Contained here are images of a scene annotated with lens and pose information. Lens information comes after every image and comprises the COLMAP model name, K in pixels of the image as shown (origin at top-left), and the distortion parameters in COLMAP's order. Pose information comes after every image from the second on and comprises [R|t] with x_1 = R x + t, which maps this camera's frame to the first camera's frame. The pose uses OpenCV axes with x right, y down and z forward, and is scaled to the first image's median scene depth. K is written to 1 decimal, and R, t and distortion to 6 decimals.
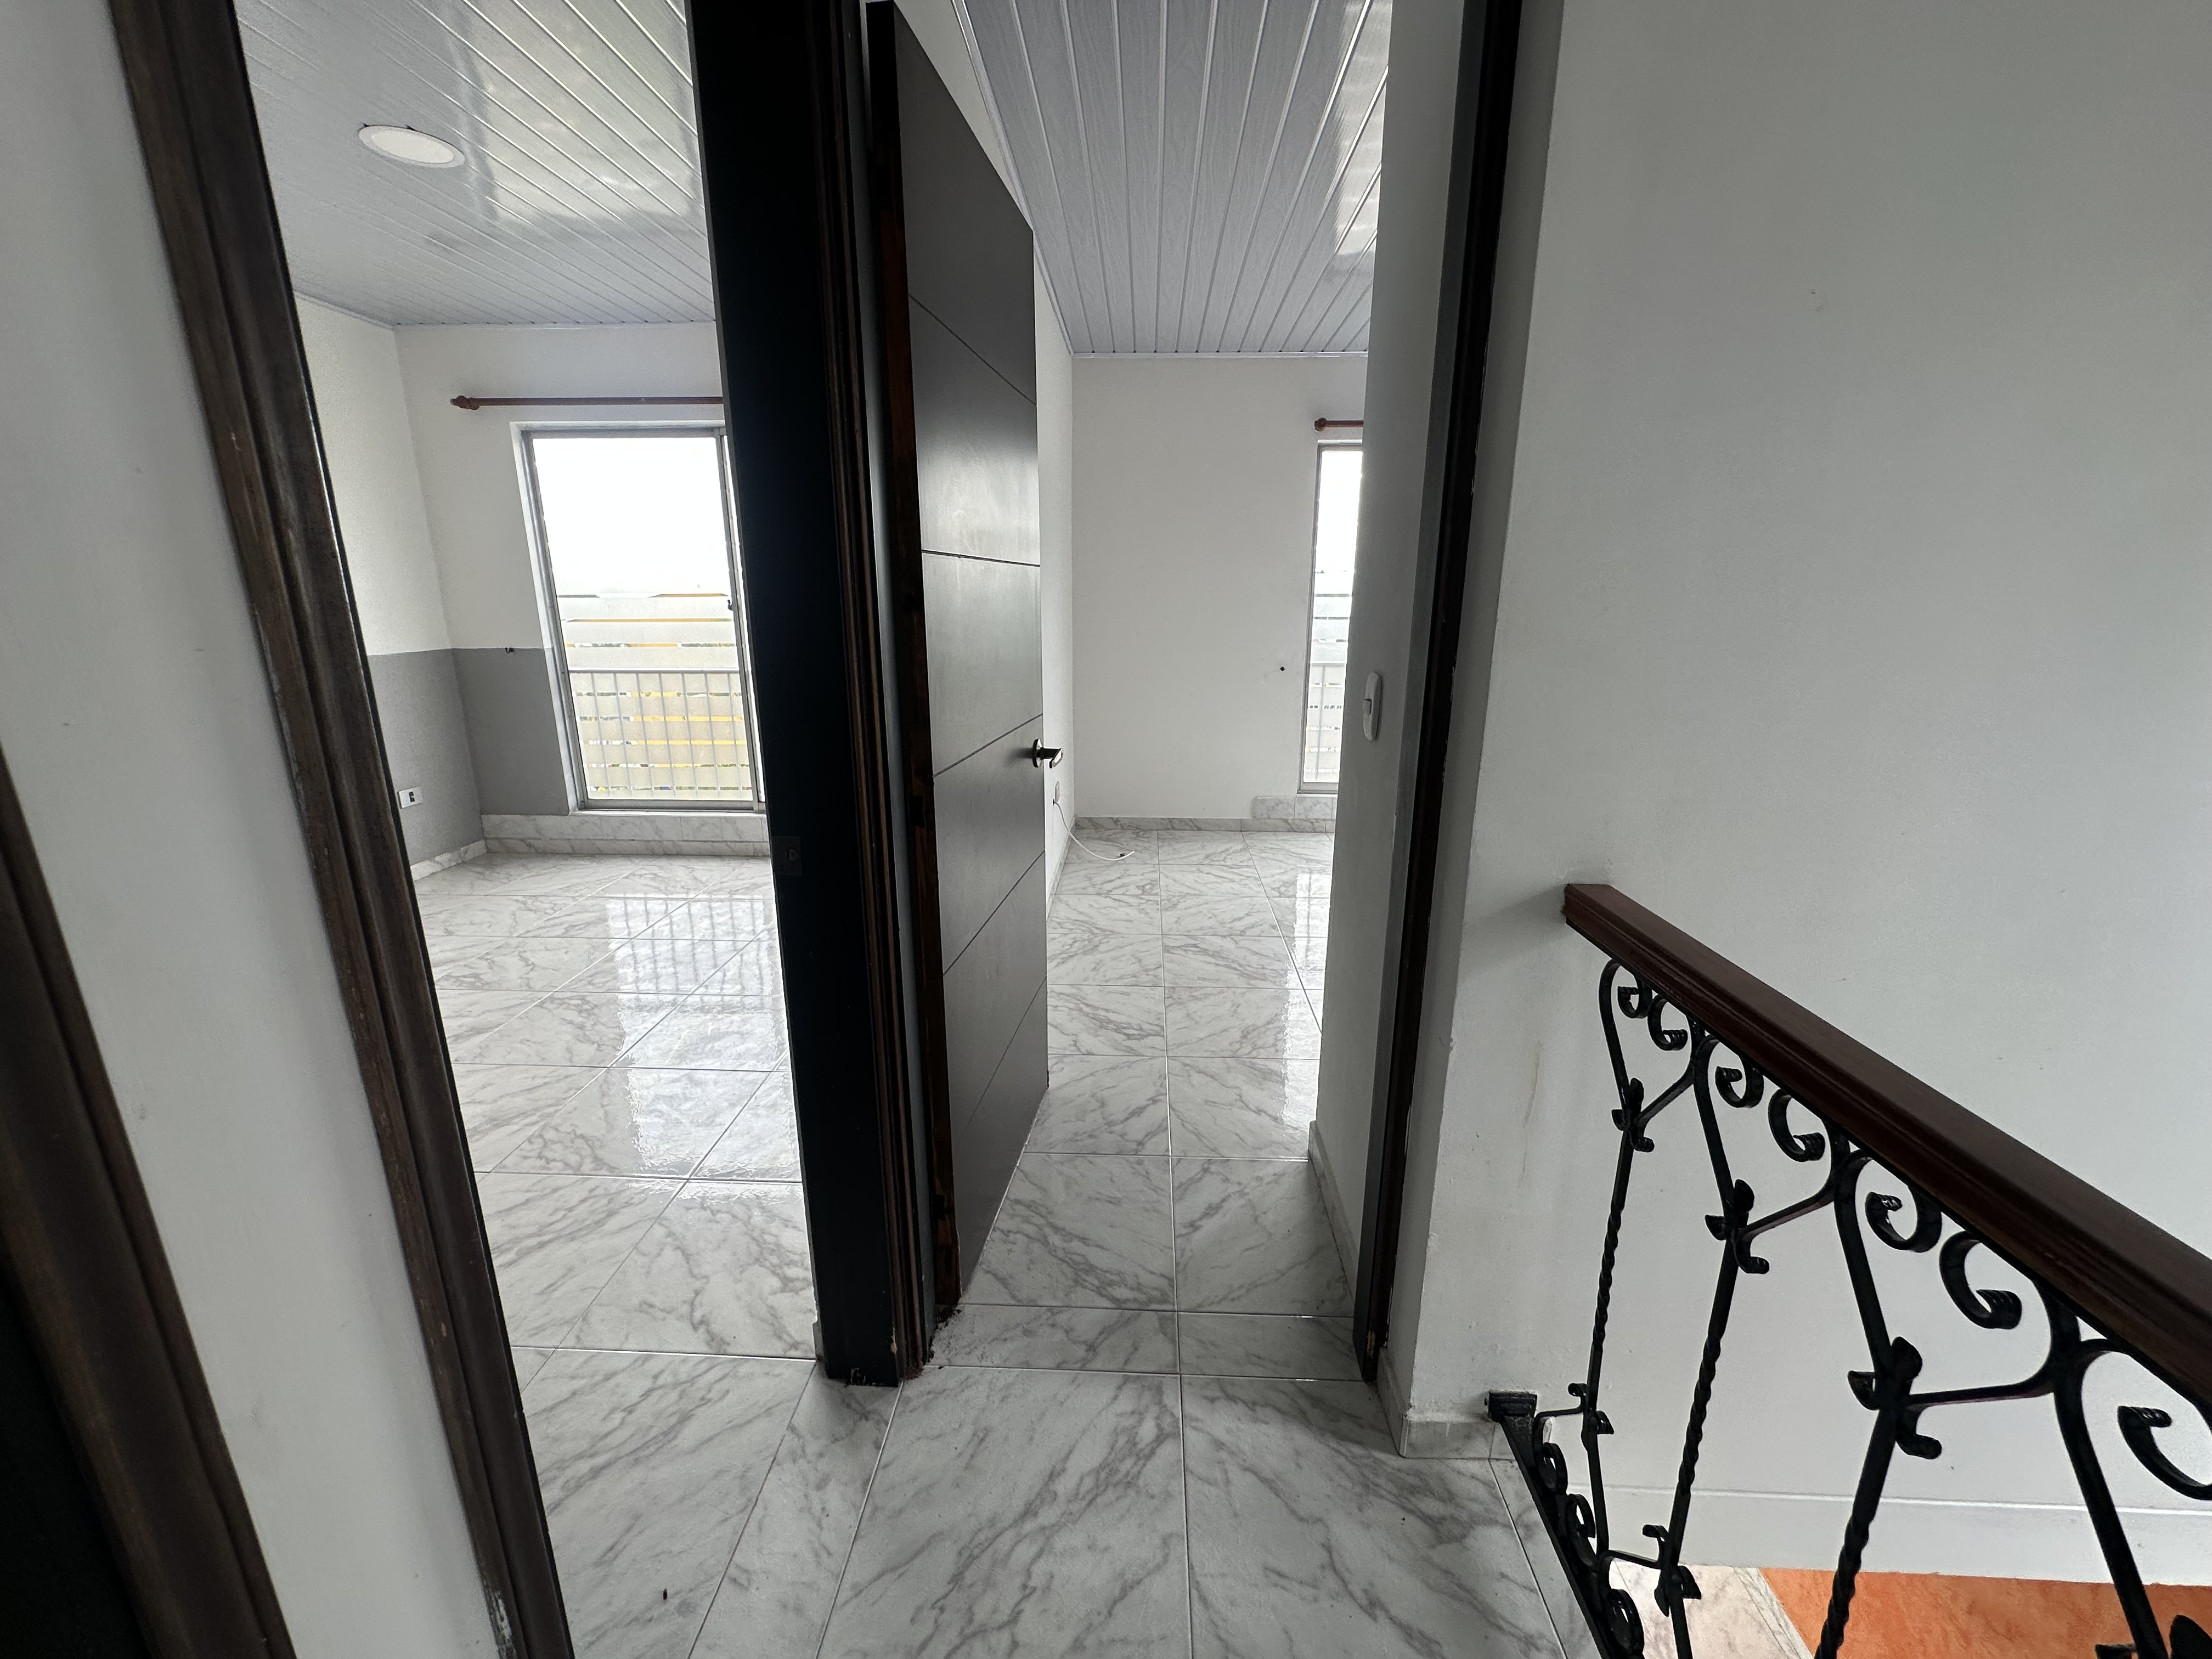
lens RADIAL K [[882.9, 0, 1106.3], [0, 882.9, 827.1], [0, 0, 1]] dist [-0.006572, 0.002040]
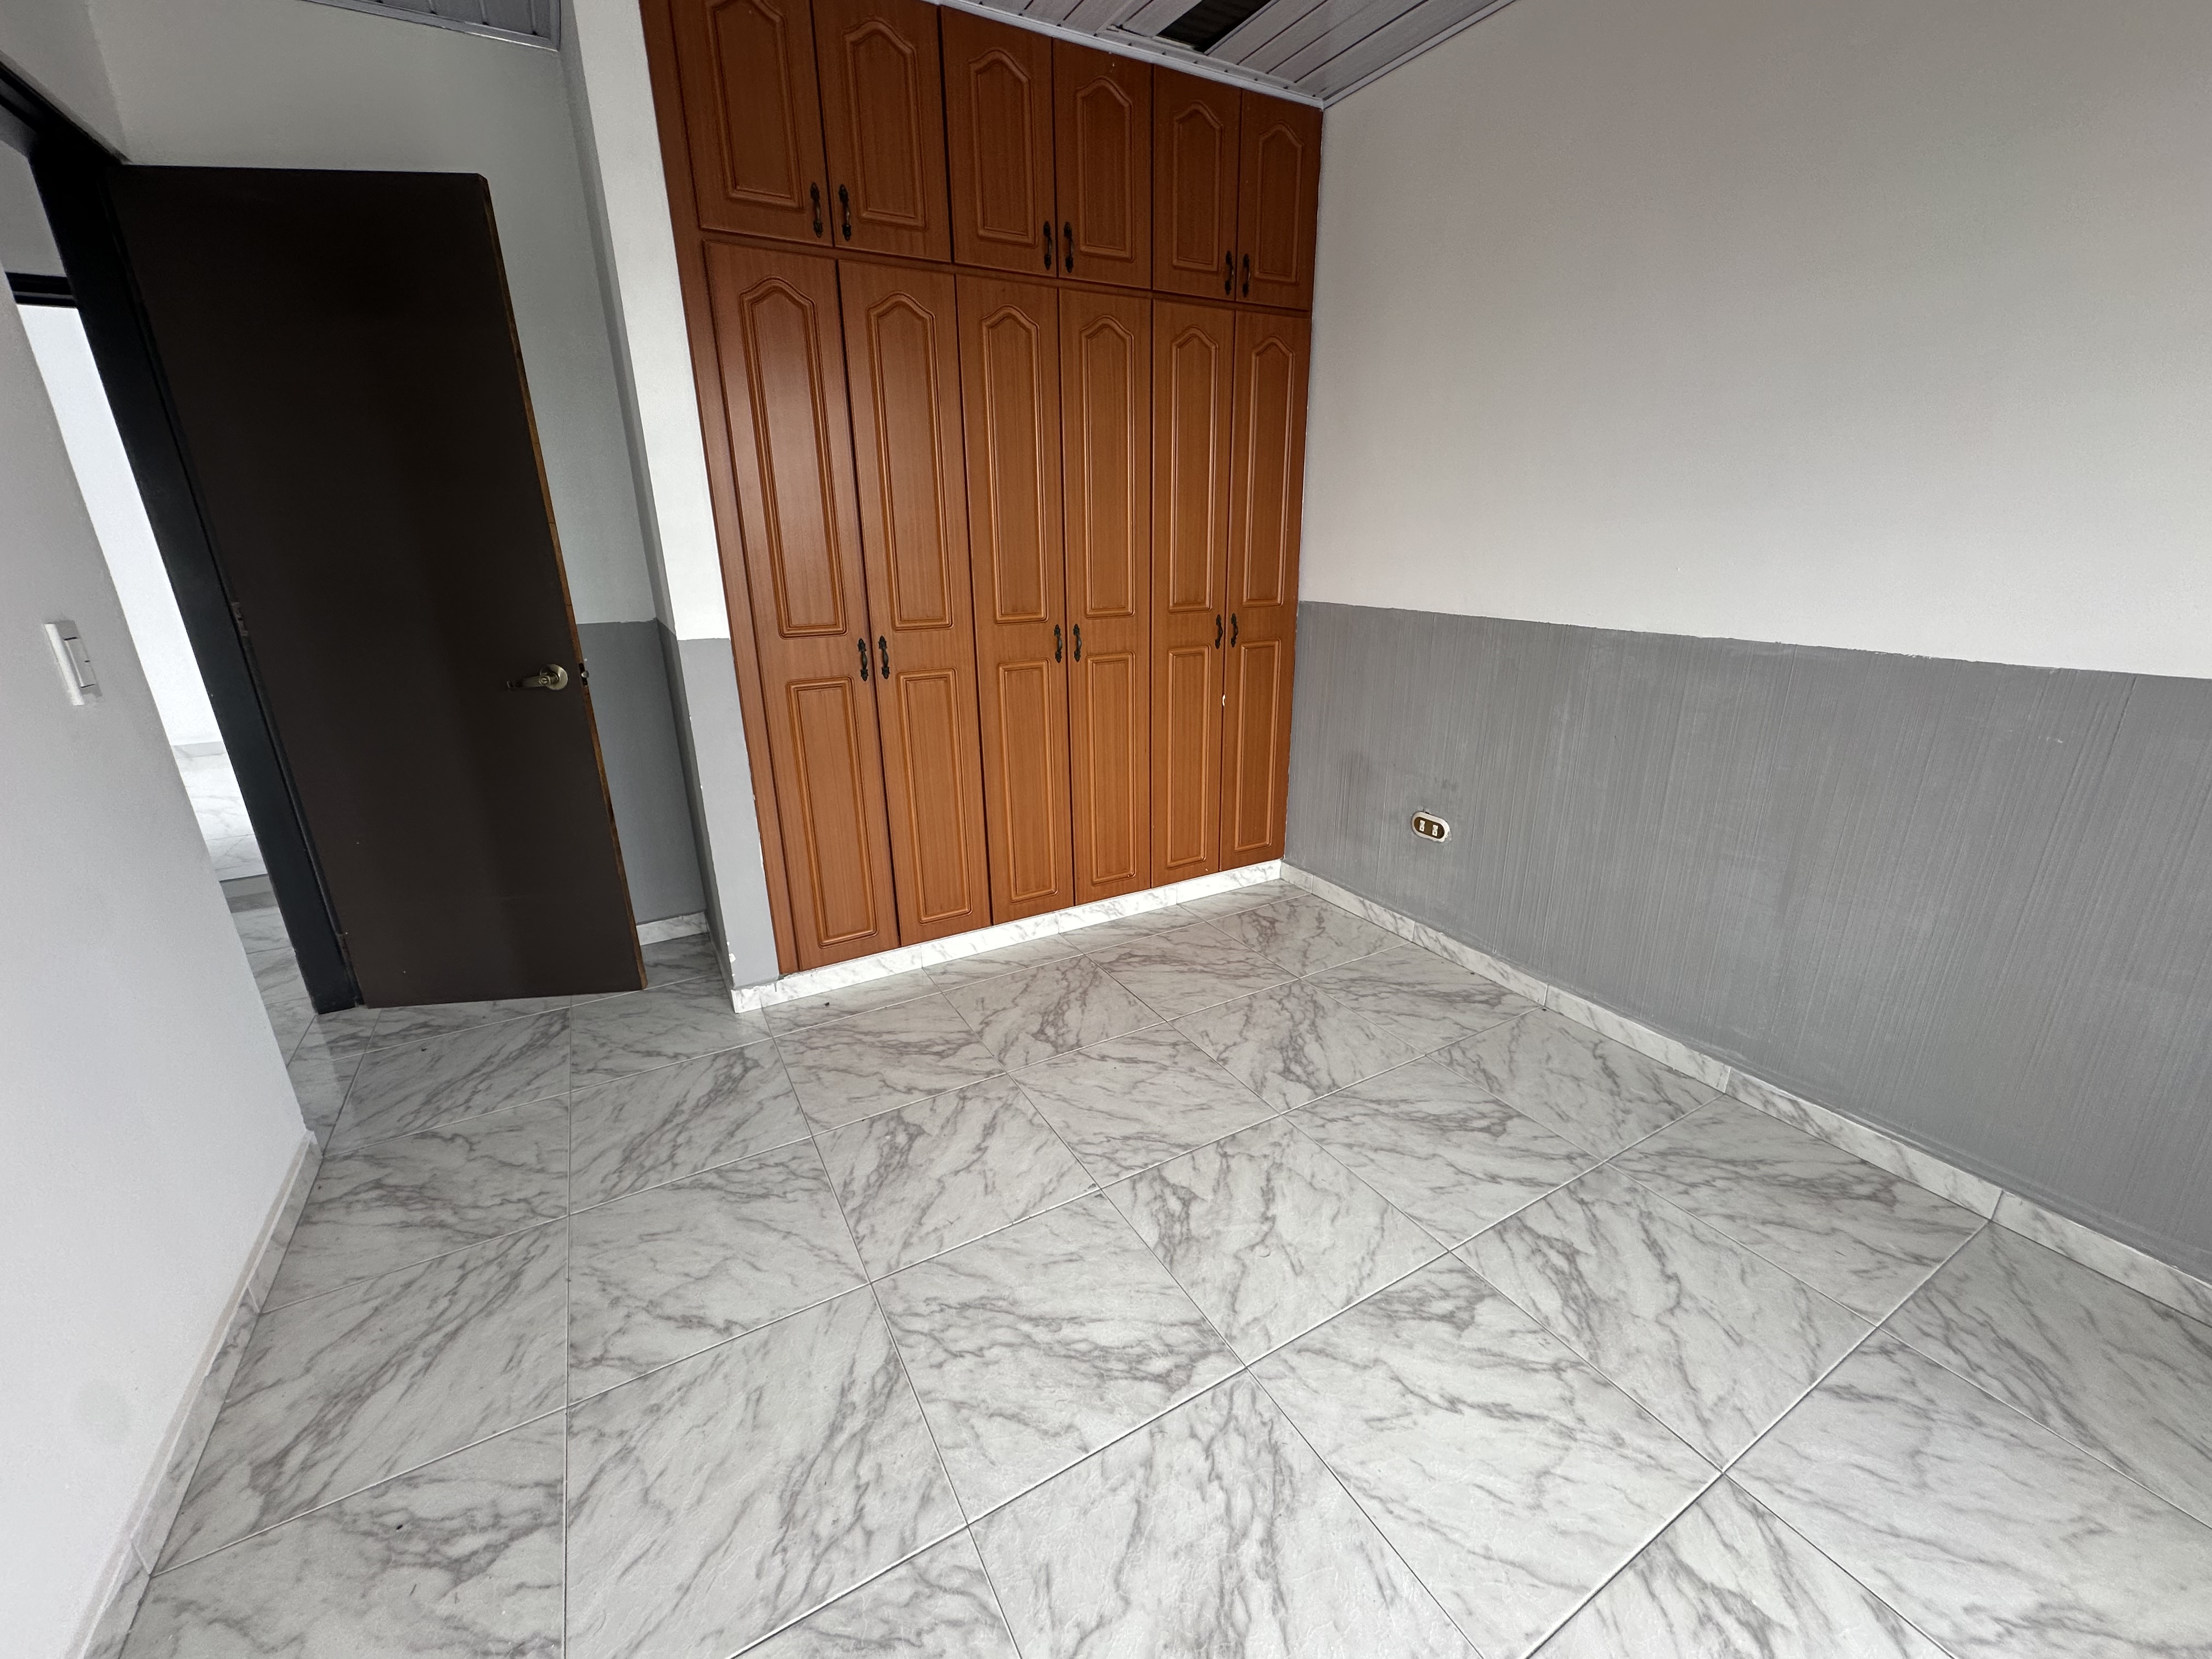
lens RADIAL K [[882.9, 0, 1106.3], [0, 882.9, 827.1], [0, 0, 1]] dist [-0.006572, 0.002040]
pose [[-0.846604, 0.178729, -0.501316, -0.282212], [-0.122703, 0.851008, 0.510616, -0.218959], [0.517886, 0.493802, -0.698536, 0.858066]]
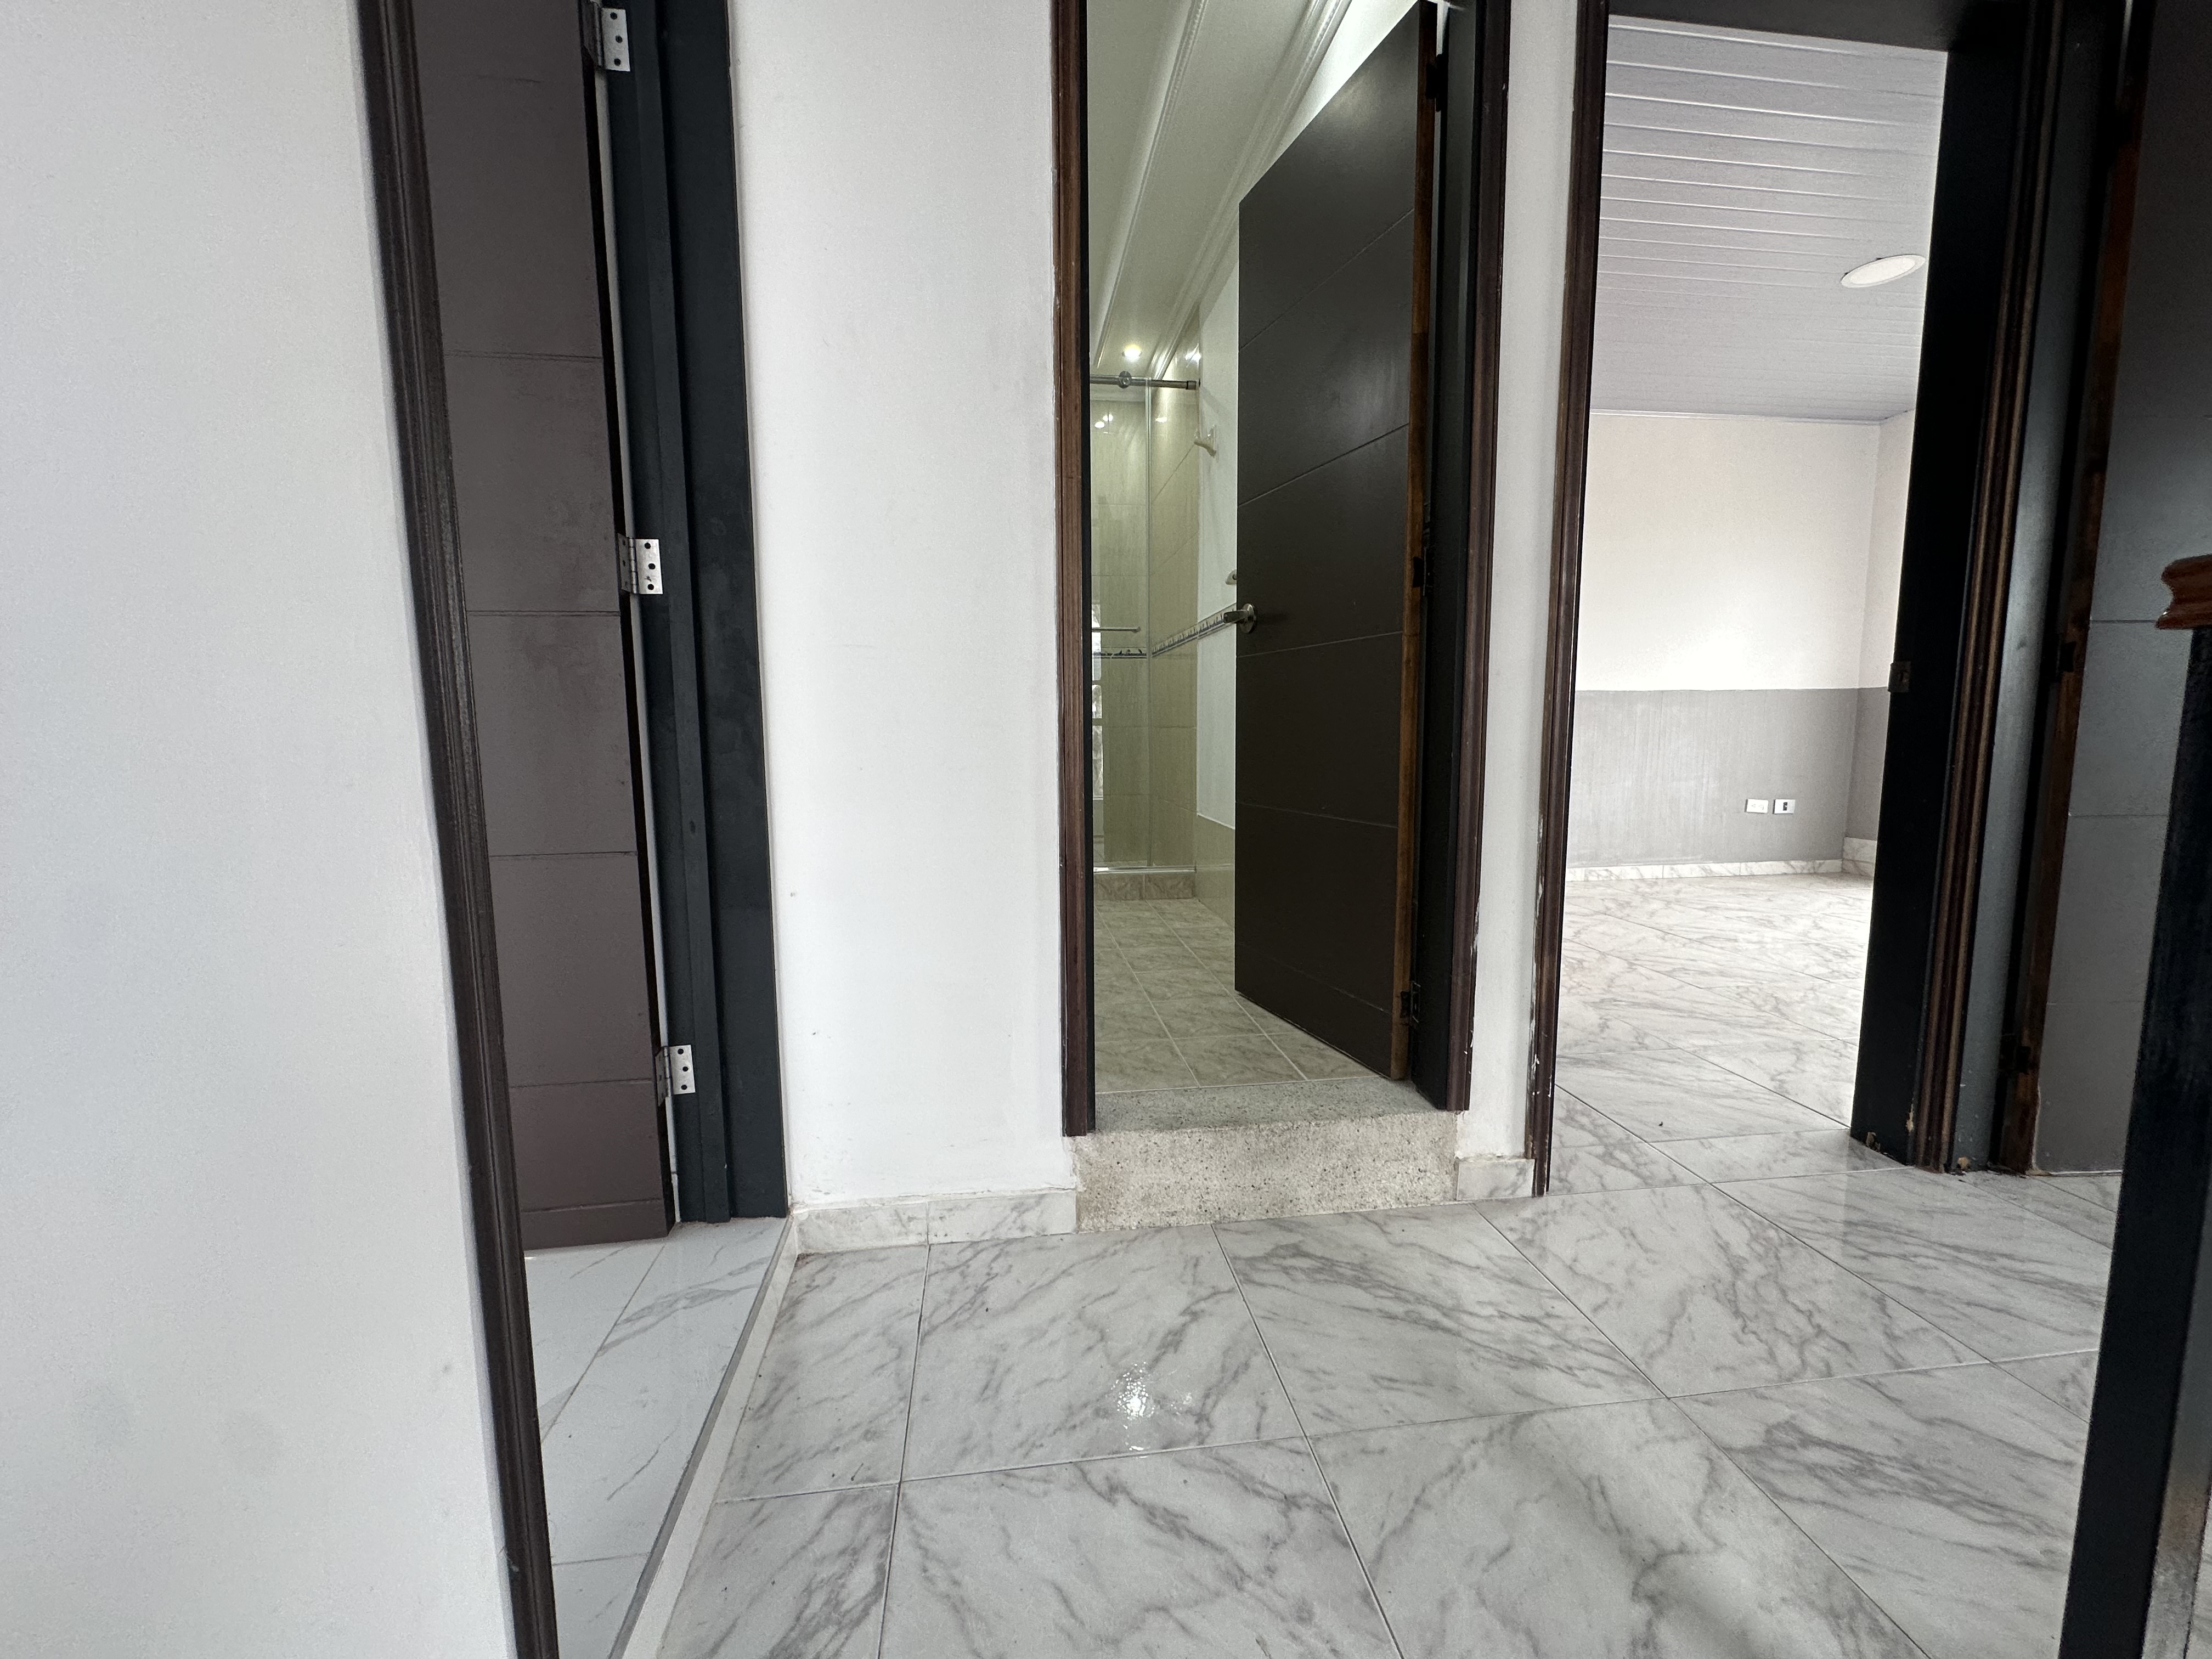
lens RADIAL K [[882.9, 0, 1106.3], [0, 882.9, 827.1], [0, 0, 1]] dist [-0.006572, 0.002040]
pose [[0.168125, 0.107277, -0.979911, 0.244213], [-0.244003, 0.967656, 0.064072, 0.147068], [0.955090, 0.228329, 0.188863, -0.111383]]
